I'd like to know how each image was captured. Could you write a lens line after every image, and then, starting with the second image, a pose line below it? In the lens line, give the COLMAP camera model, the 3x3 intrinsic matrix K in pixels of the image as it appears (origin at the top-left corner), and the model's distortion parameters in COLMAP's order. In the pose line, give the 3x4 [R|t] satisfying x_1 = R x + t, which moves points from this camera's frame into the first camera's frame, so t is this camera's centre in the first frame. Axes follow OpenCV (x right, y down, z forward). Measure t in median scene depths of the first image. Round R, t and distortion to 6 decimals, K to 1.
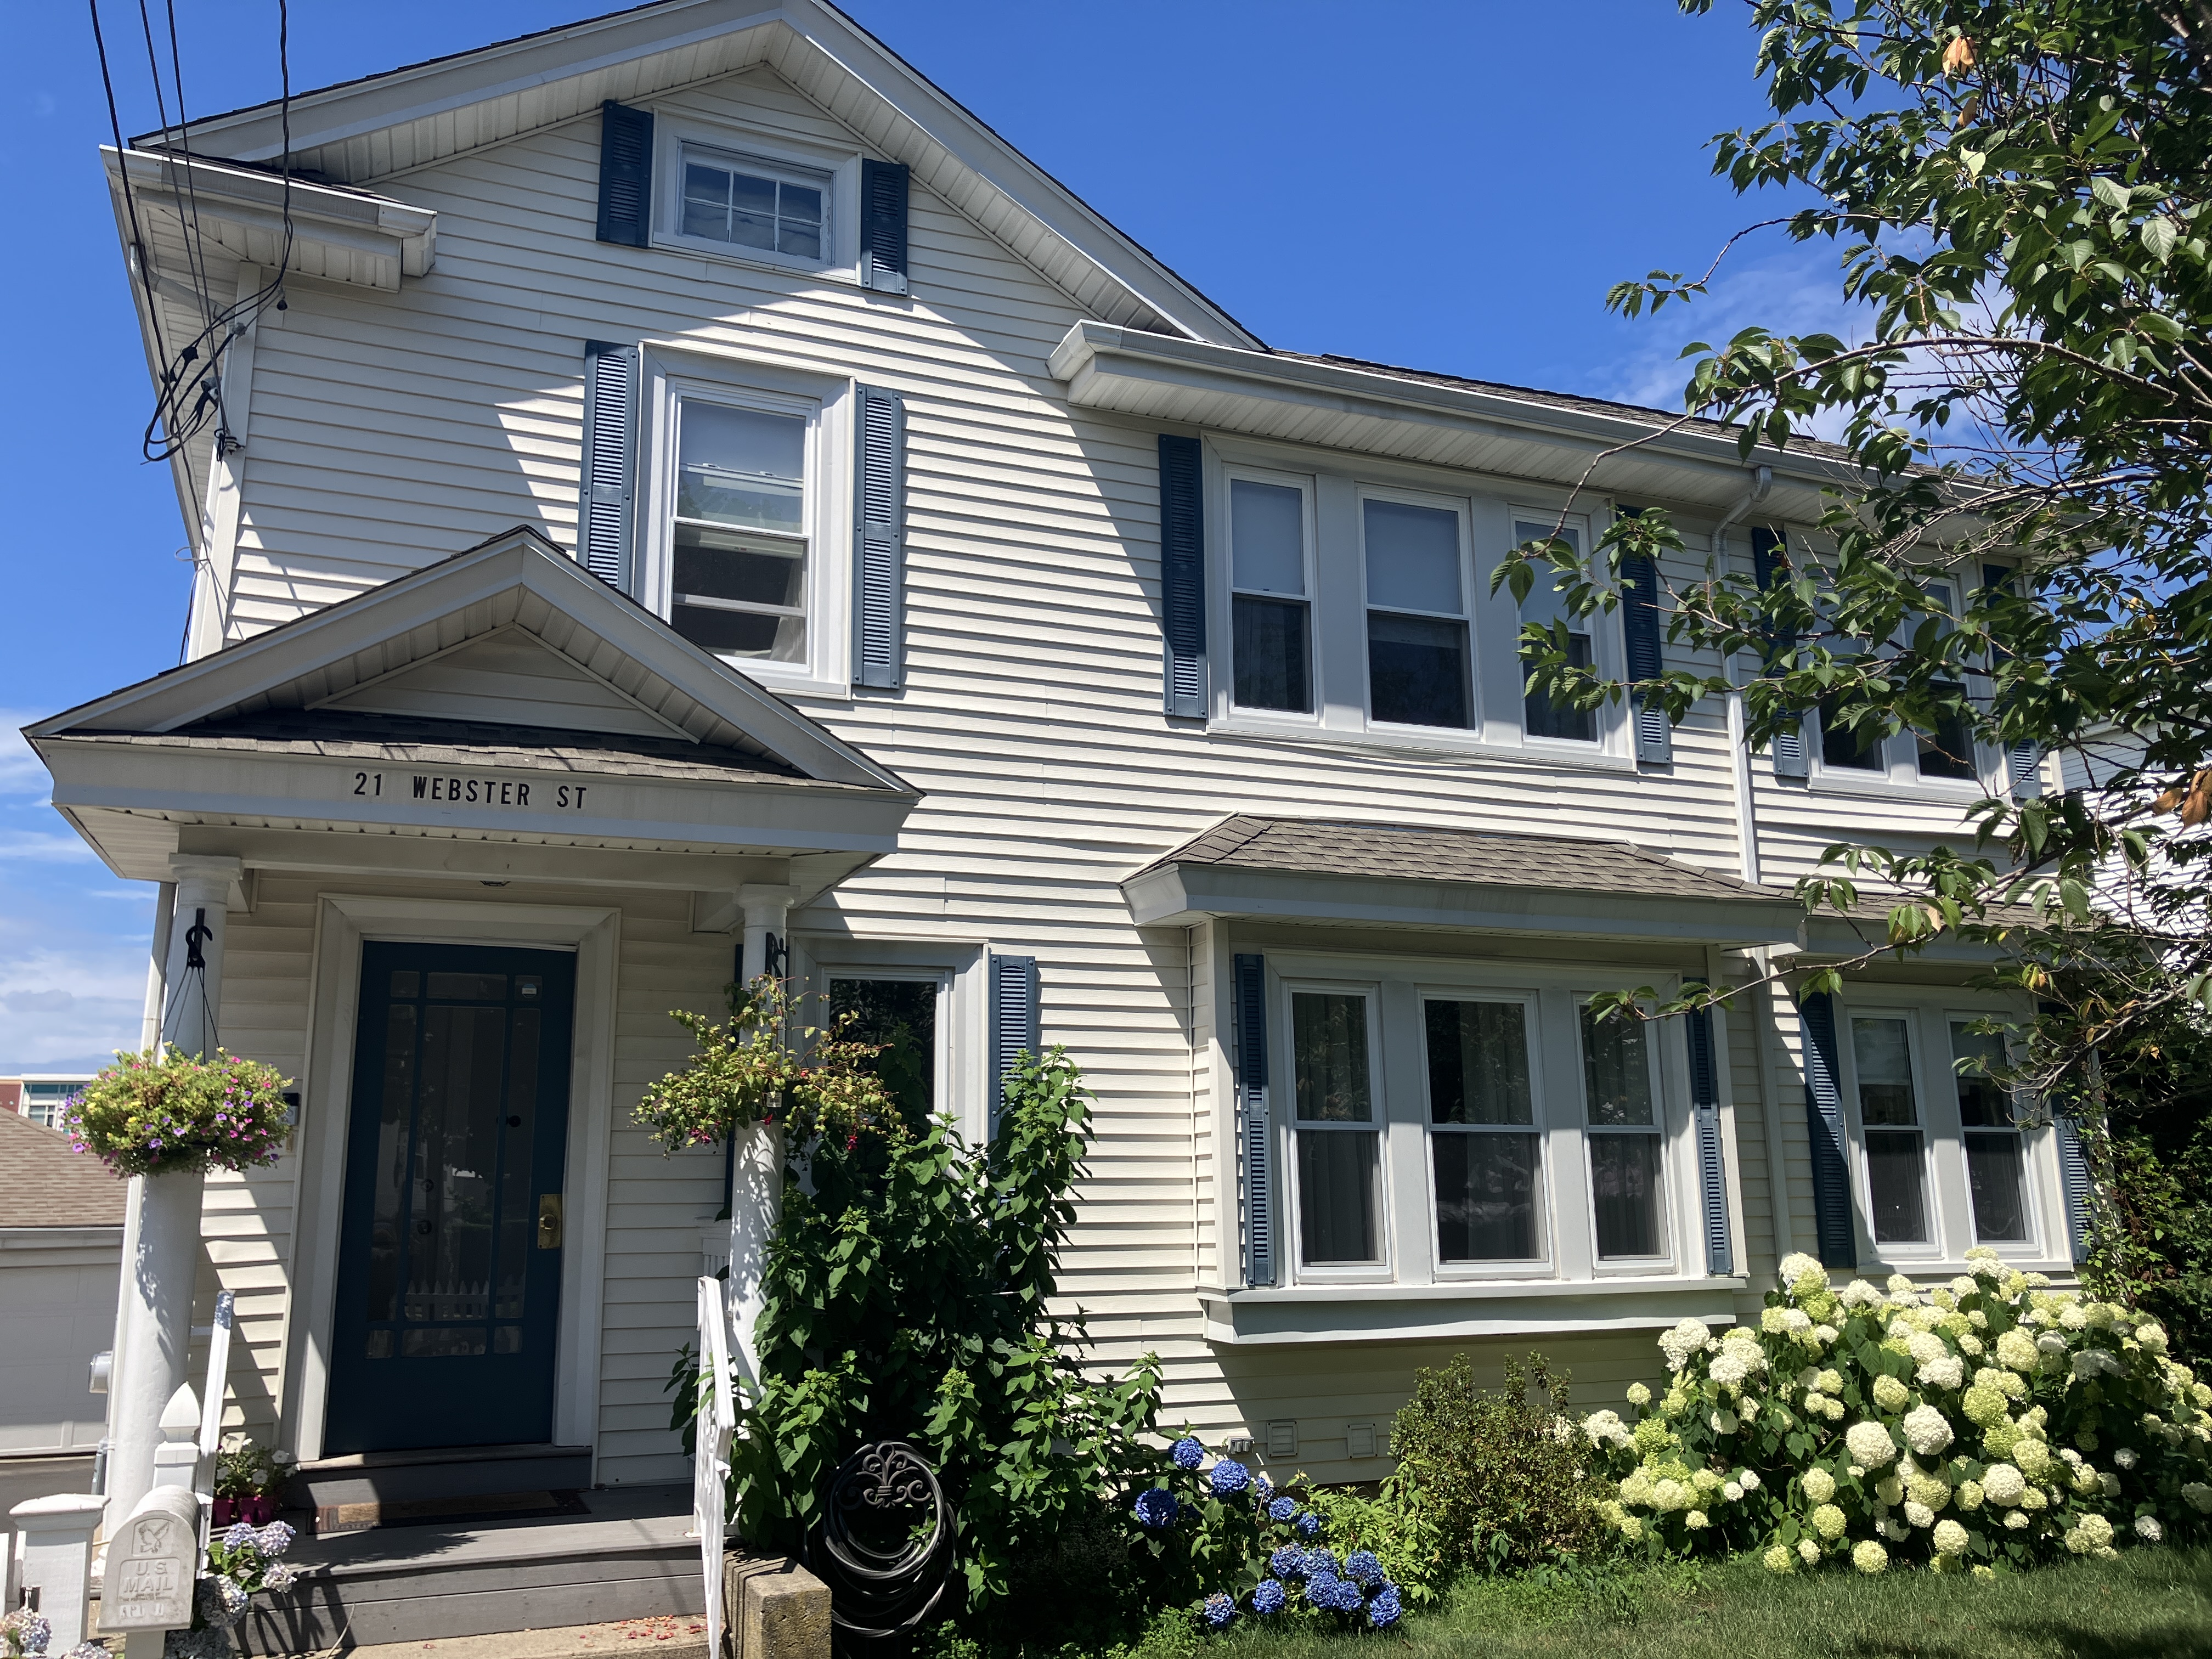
lens RADIAL K [[1773.9, 0, 1118.3], [0, 1773.9, 799.8], [0, 0, 1]] dist [0.060278, -0.086402]
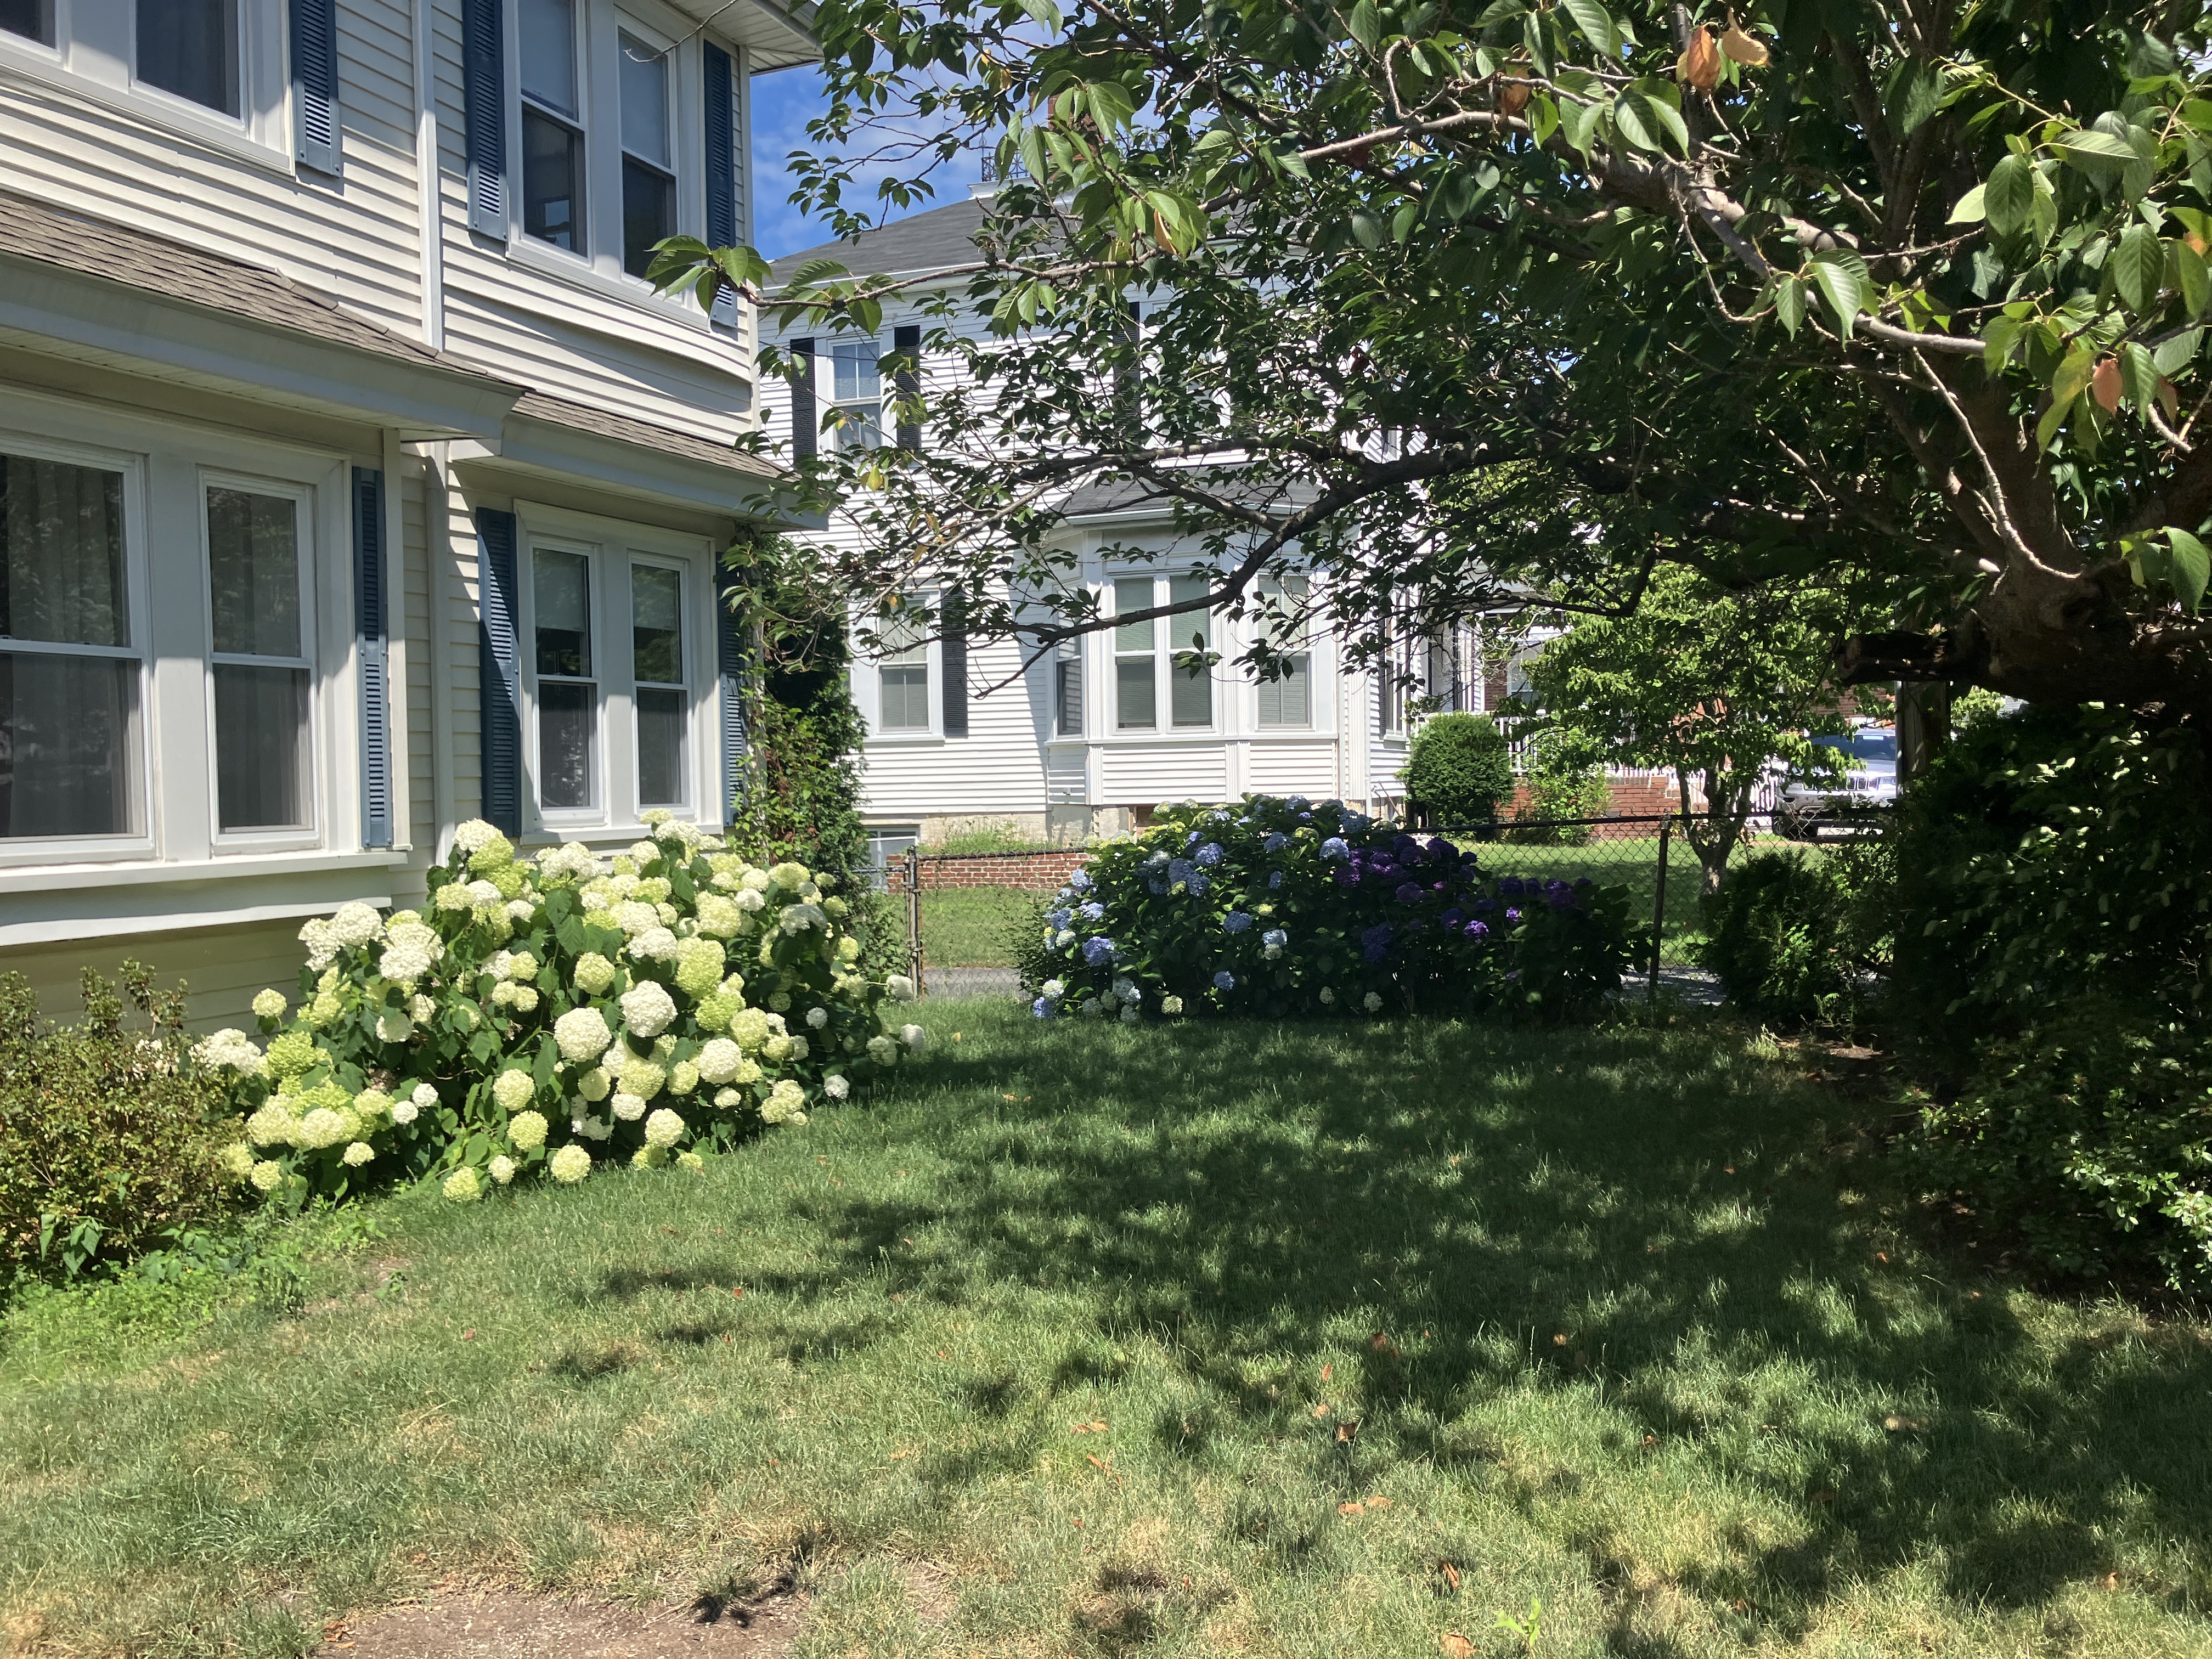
lens RADIAL K [[1773.9, 0, 1118.3], [0, 1773.9, 799.8], [0, 0, 1]] dist [0.060278, -0.086402]
pose [[0.694871, -0.010671, 0.719055, -0.001436], [-0.149234, 0.975984, 0.158699, 0.077099], [-0.703480, -0.217582, 0.676590, 0.262834]]
